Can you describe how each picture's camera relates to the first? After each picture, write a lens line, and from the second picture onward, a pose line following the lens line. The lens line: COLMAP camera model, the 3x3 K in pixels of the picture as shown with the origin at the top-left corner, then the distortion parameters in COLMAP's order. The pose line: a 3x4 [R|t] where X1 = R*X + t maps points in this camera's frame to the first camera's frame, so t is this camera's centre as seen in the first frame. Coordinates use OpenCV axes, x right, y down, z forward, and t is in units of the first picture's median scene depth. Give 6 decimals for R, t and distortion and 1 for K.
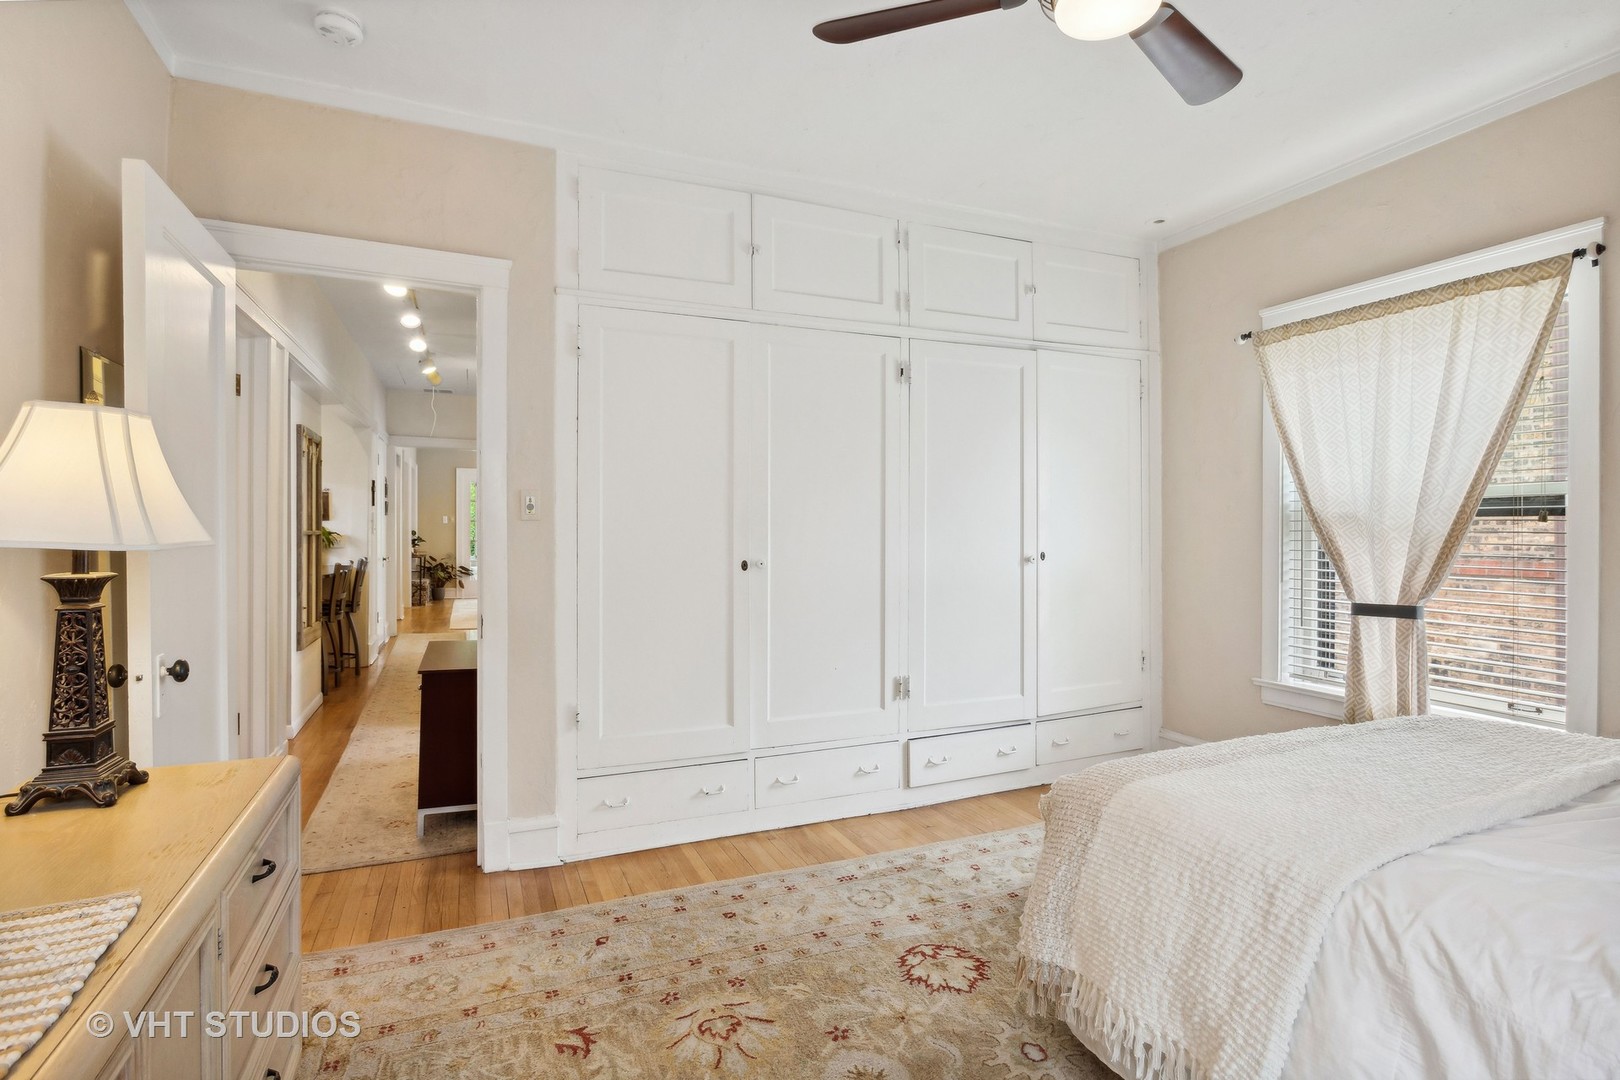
lens RADIAL K [[793.9, 0, 806.2], [0, 793.9, 509.0], [0, 0, 1]] dist [-0.004682, 0.001604]
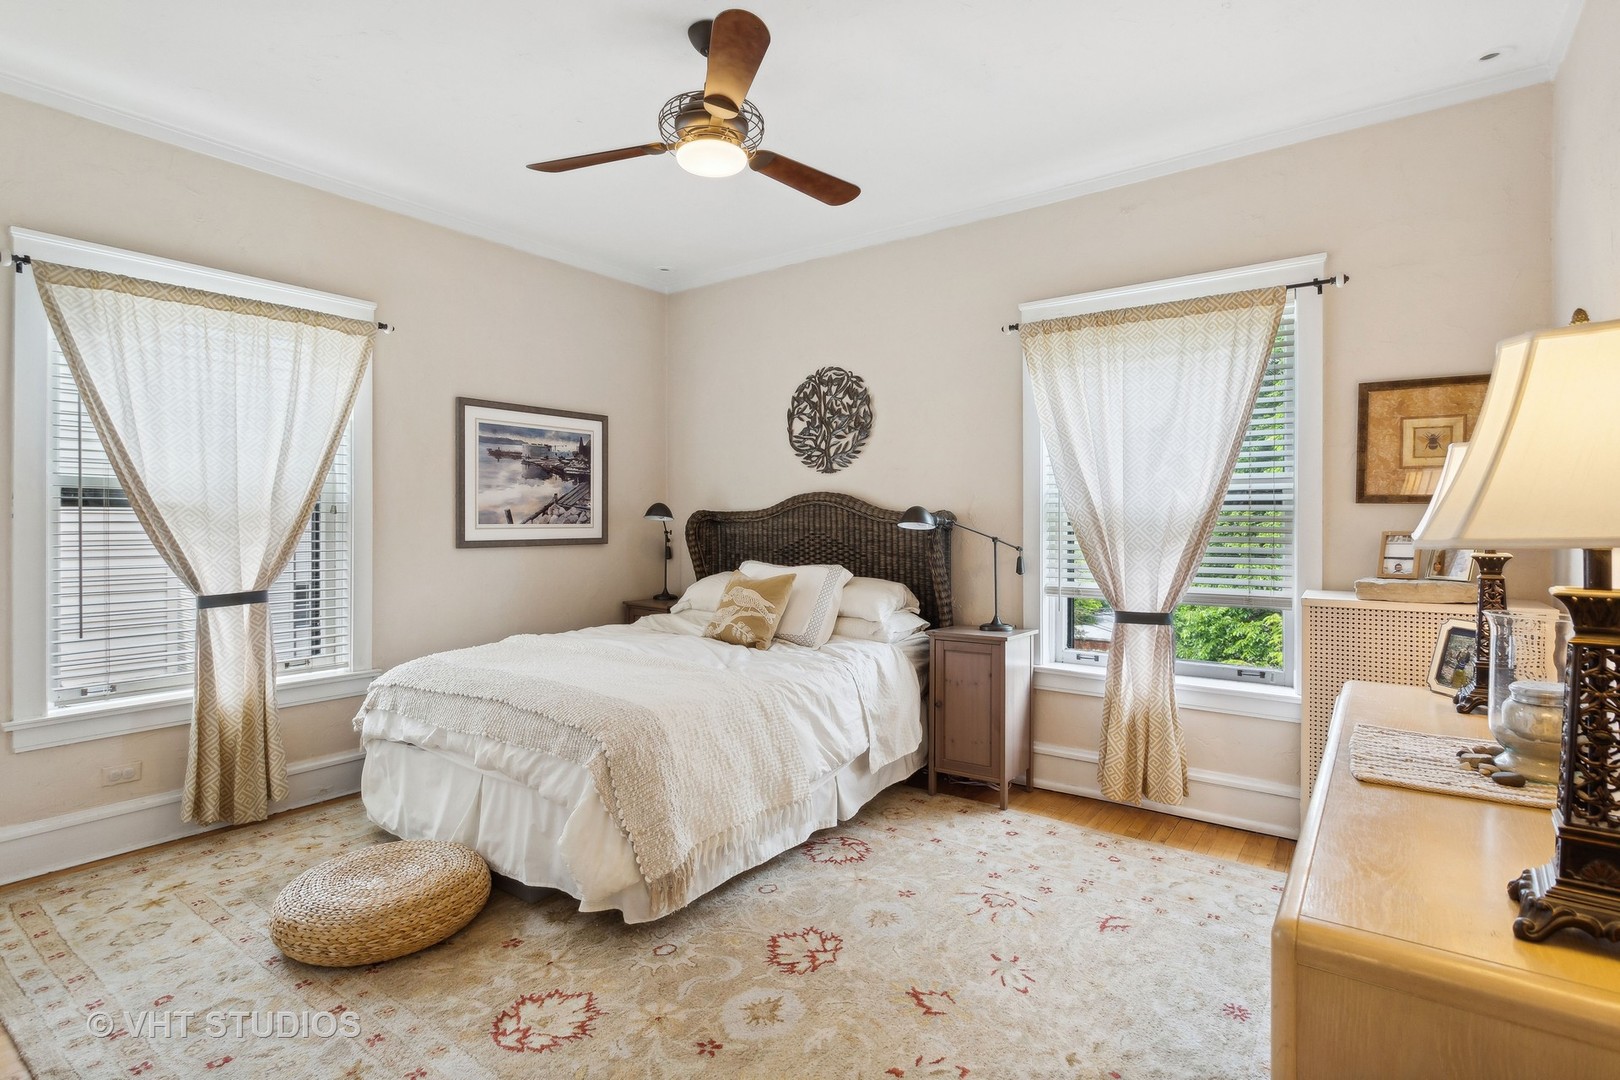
lens RADIAL K [[793.9, 0, 806.2], [0, 793.9, 509.0], [0, 0, 1]] dist [-0.004682, 0.001604]
pose [[-0.509651, 0.009644, 0.860327, -0.569751], [-0.018756, 0.999575, -0.022315, 0.021548], [-0.860177, -0.027509, -0.509254, 0.944080]]
